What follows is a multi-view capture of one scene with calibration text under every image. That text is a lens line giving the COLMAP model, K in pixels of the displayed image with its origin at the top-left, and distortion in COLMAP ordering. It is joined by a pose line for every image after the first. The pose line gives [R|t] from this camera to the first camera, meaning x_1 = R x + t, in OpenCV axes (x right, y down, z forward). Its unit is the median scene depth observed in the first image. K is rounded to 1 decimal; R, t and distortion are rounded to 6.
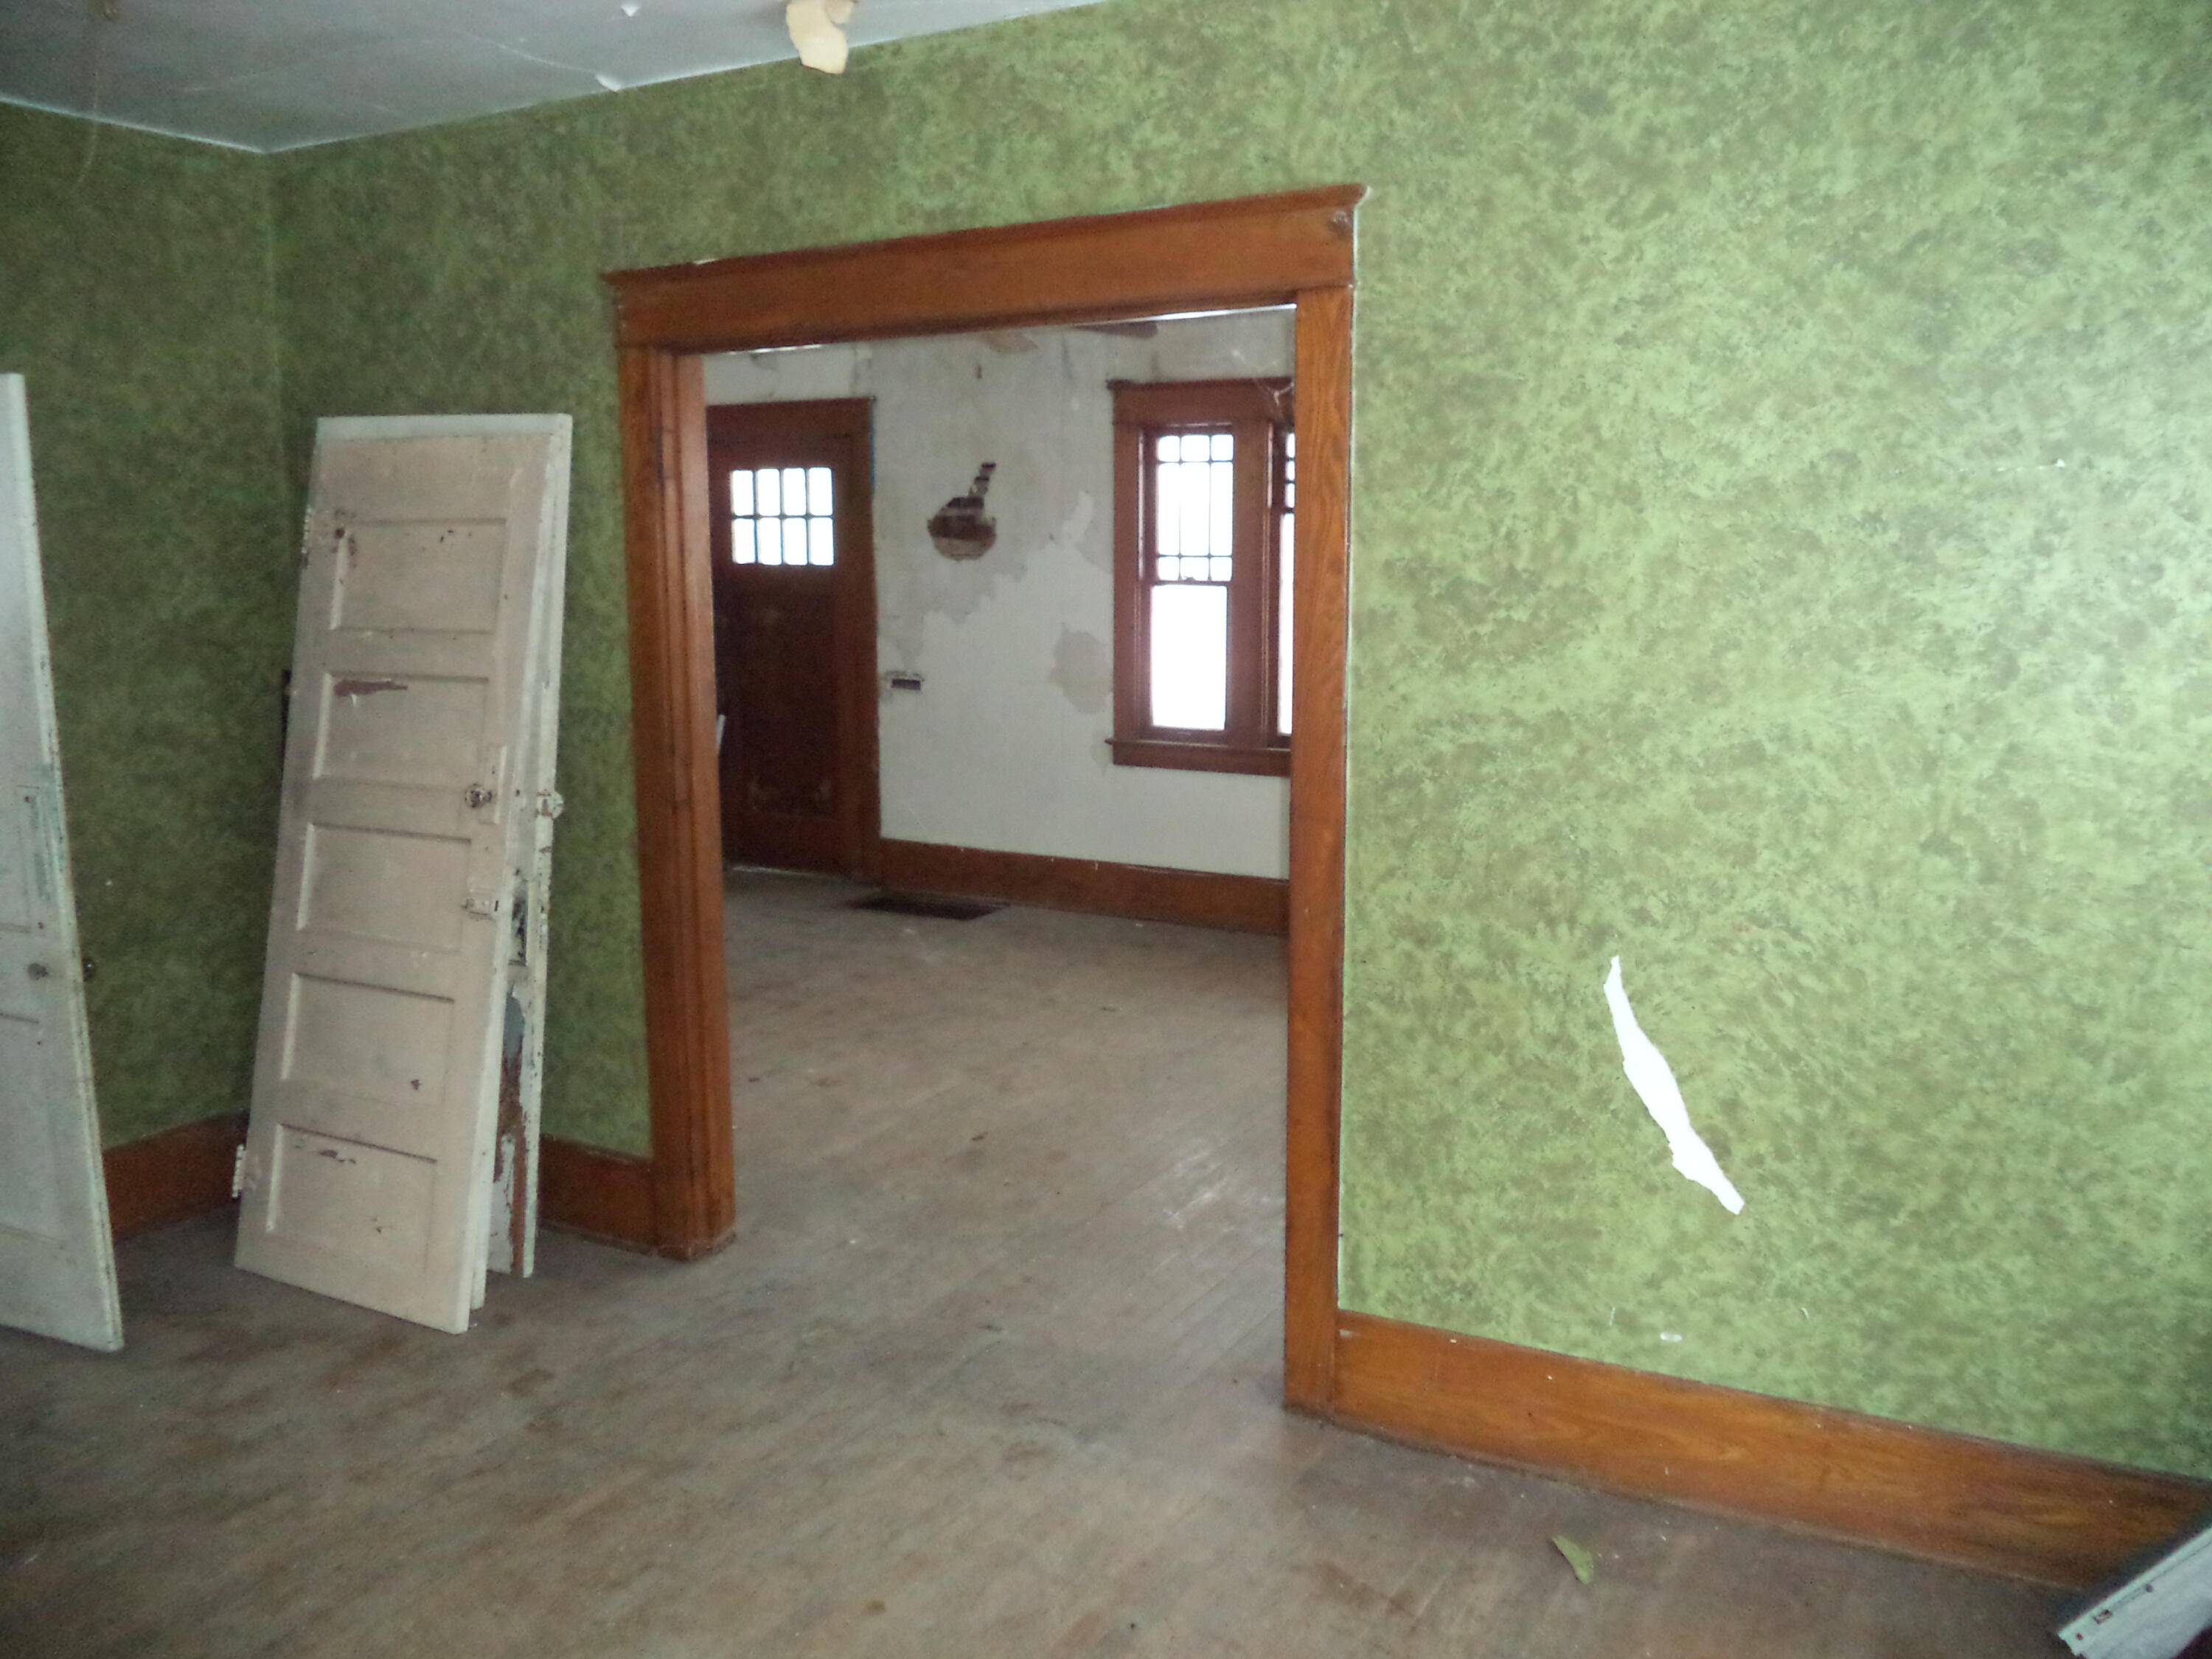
lens RADIAL K [[1798.1, 0, 1104.8], [0, 1798.1, 829.4], [0, 0, 1]] dist [-0.039437, 0.002681]
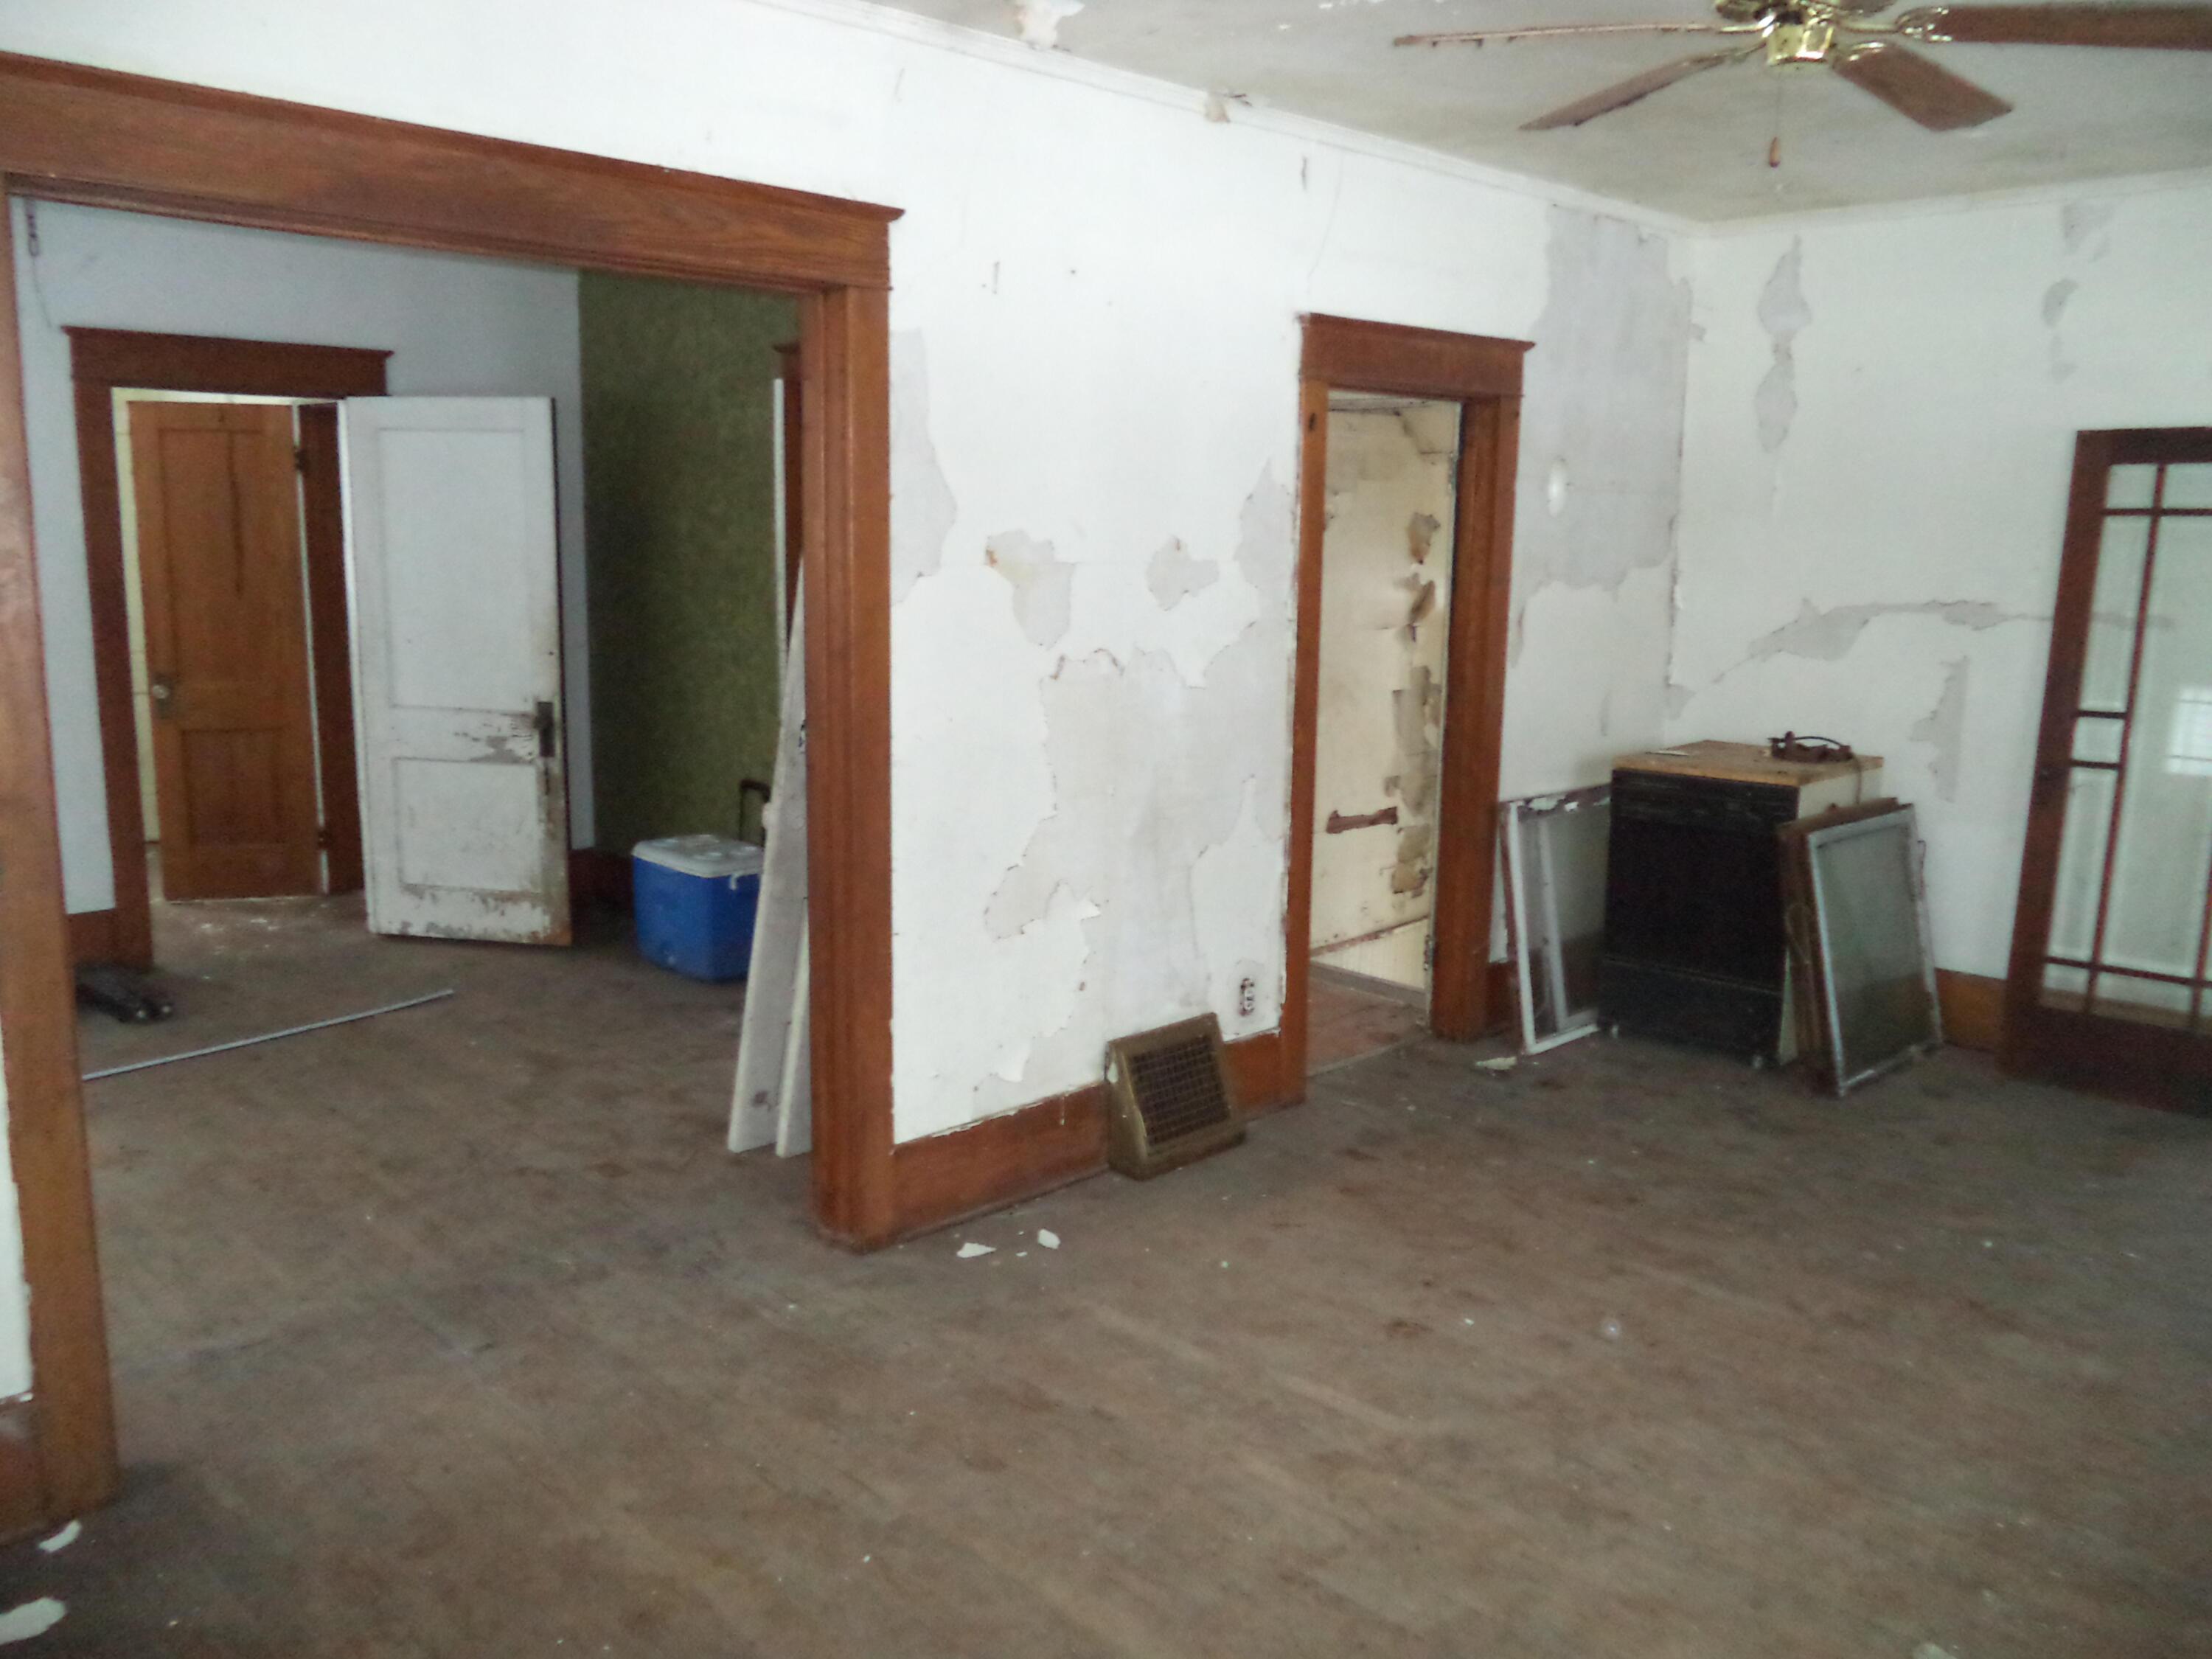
lens RADIAL K [[1798.1, 0, 1105.4], [0, 1798.1, 828.4], [0, 0, 1]] dist [-0.039437, 0.002681]
pose [[-0.269075, 0.161714, -0.949446, 0.661488], [-0.173925, 0.961437, 0.213047, -0.219400], [0.947285, 0.222458, -0.230573, 1.433484]]
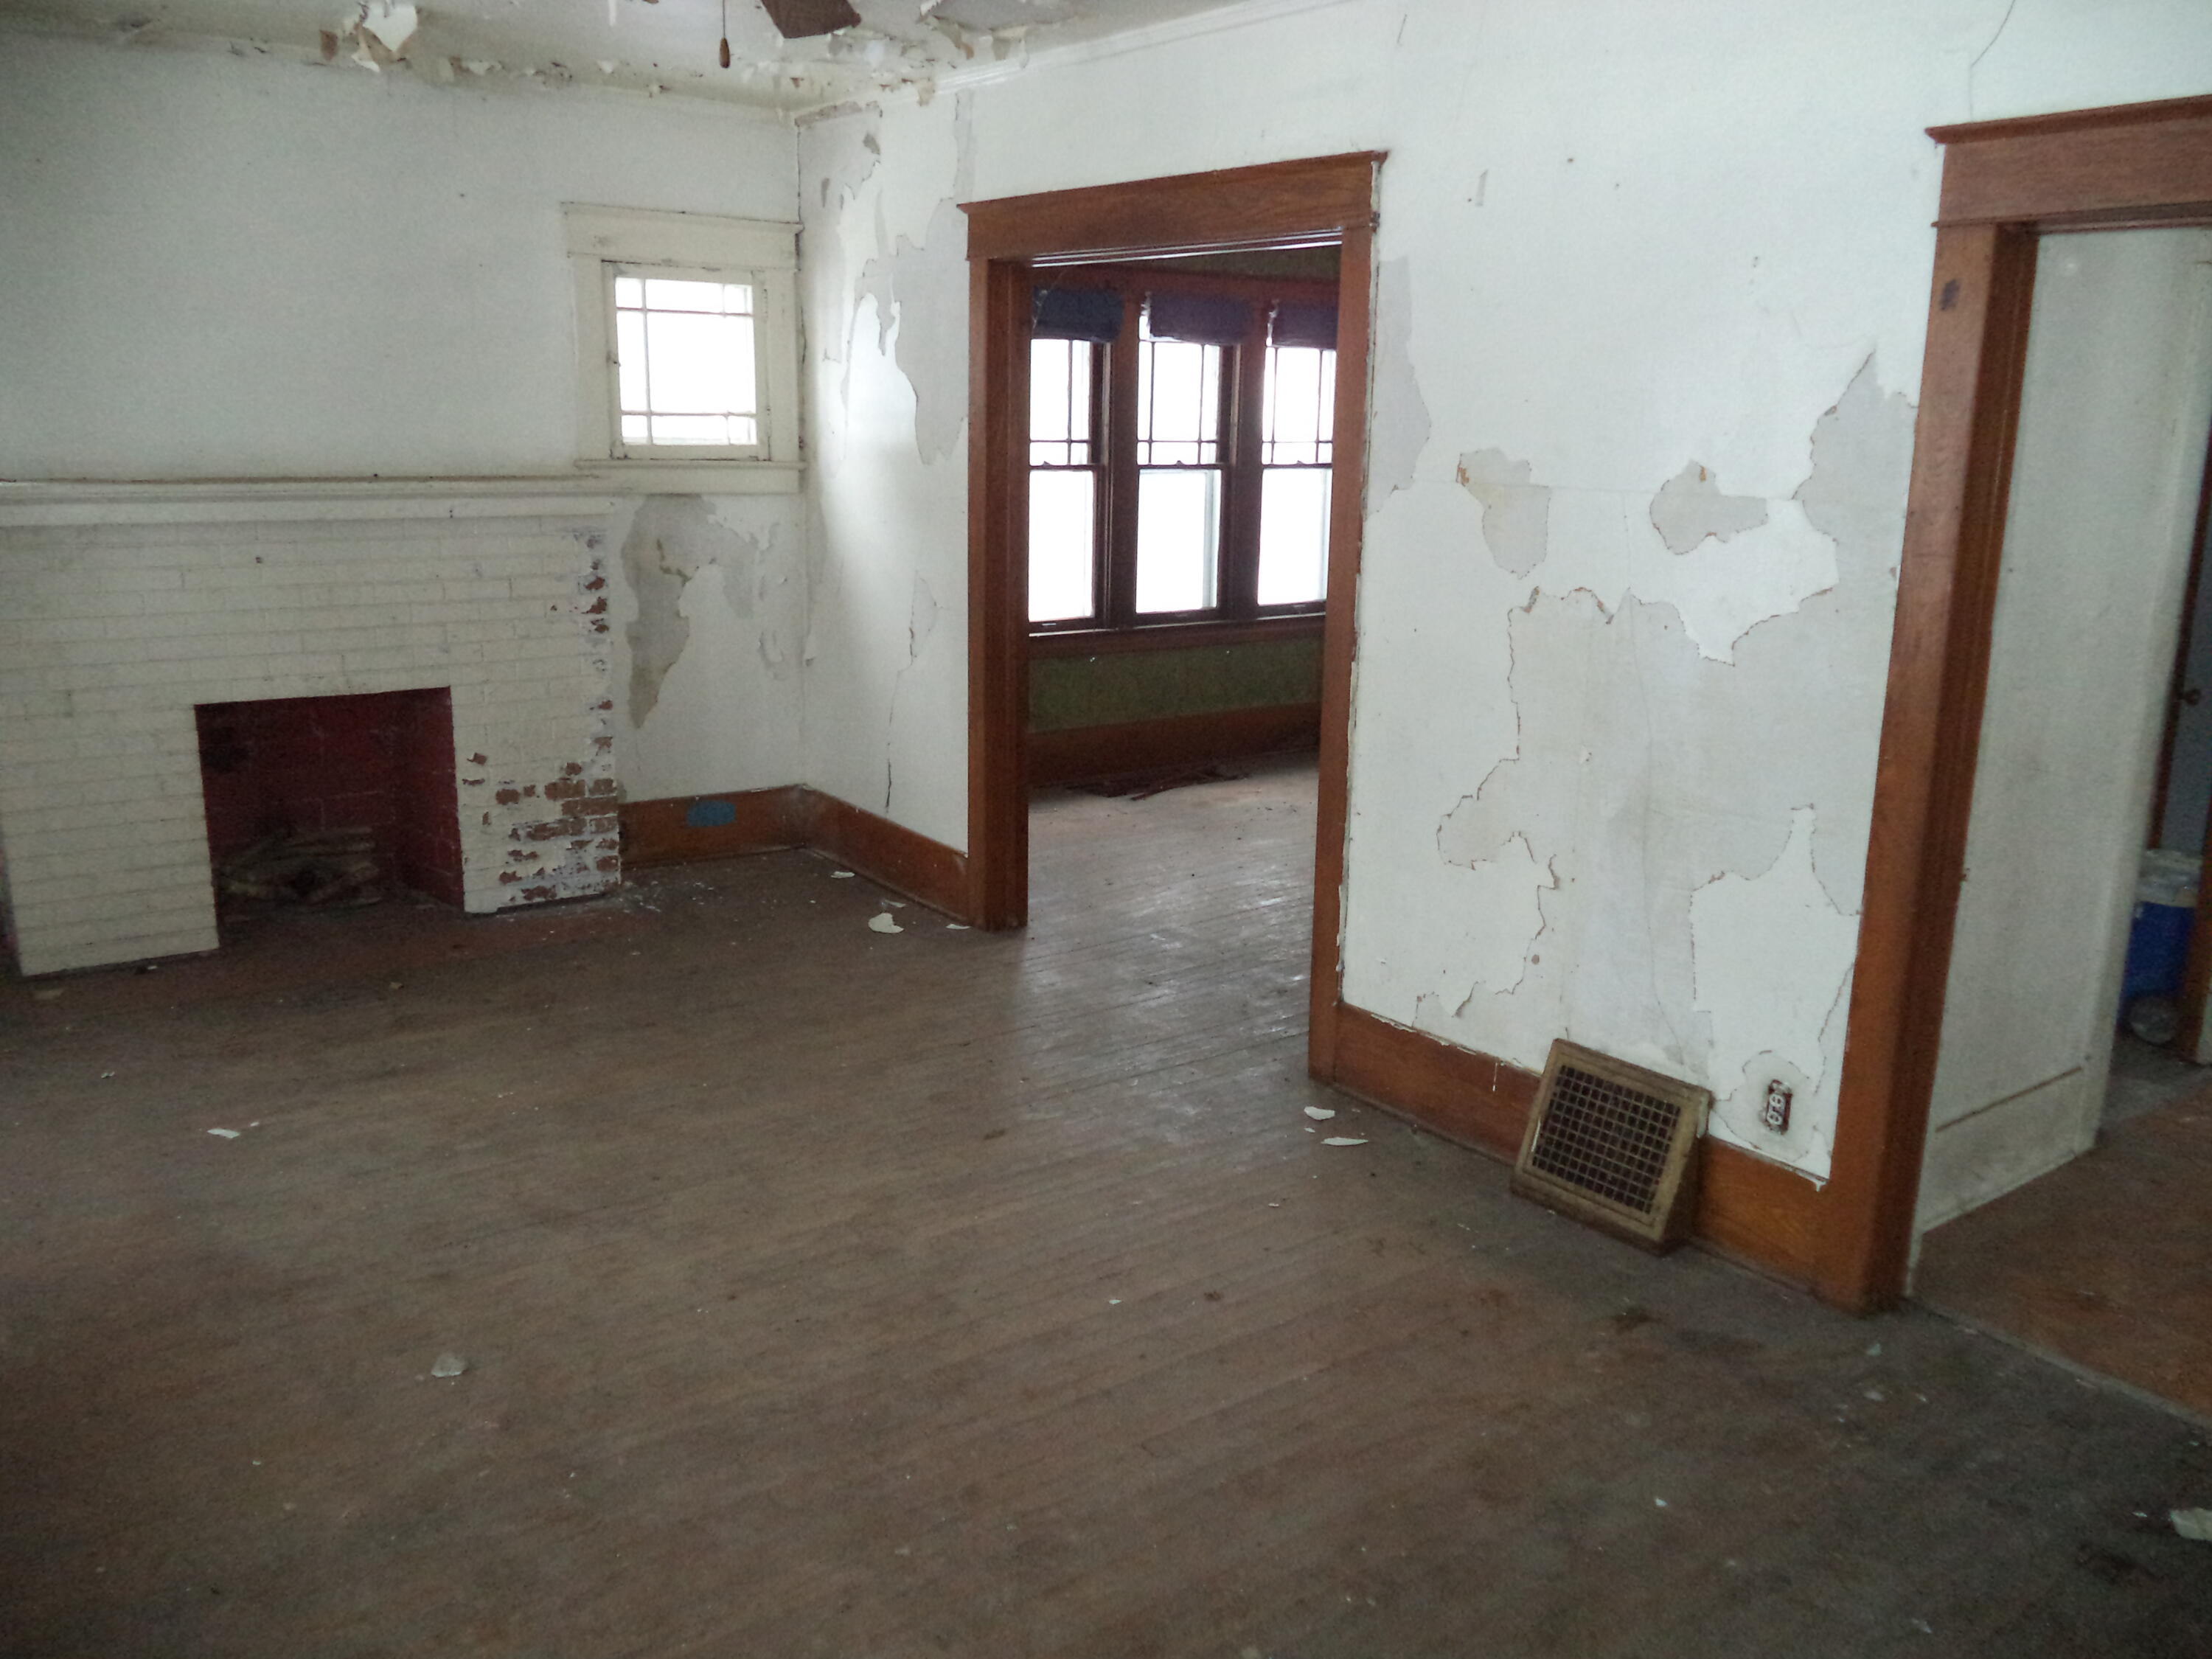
lens RADIAL K [[1798.1, 0, 1107.9], [0, 1798.1, 834.0], [0, 0, 1]] dist [-0.039437, 0.002681]
pose [[-0.909101, -0.108263, 0.402262, -0.557440], [0.053517, 0.927284, 0.370513, -0.336046], [-0.413124, 0.358362, -0.837201, 2.101419]]
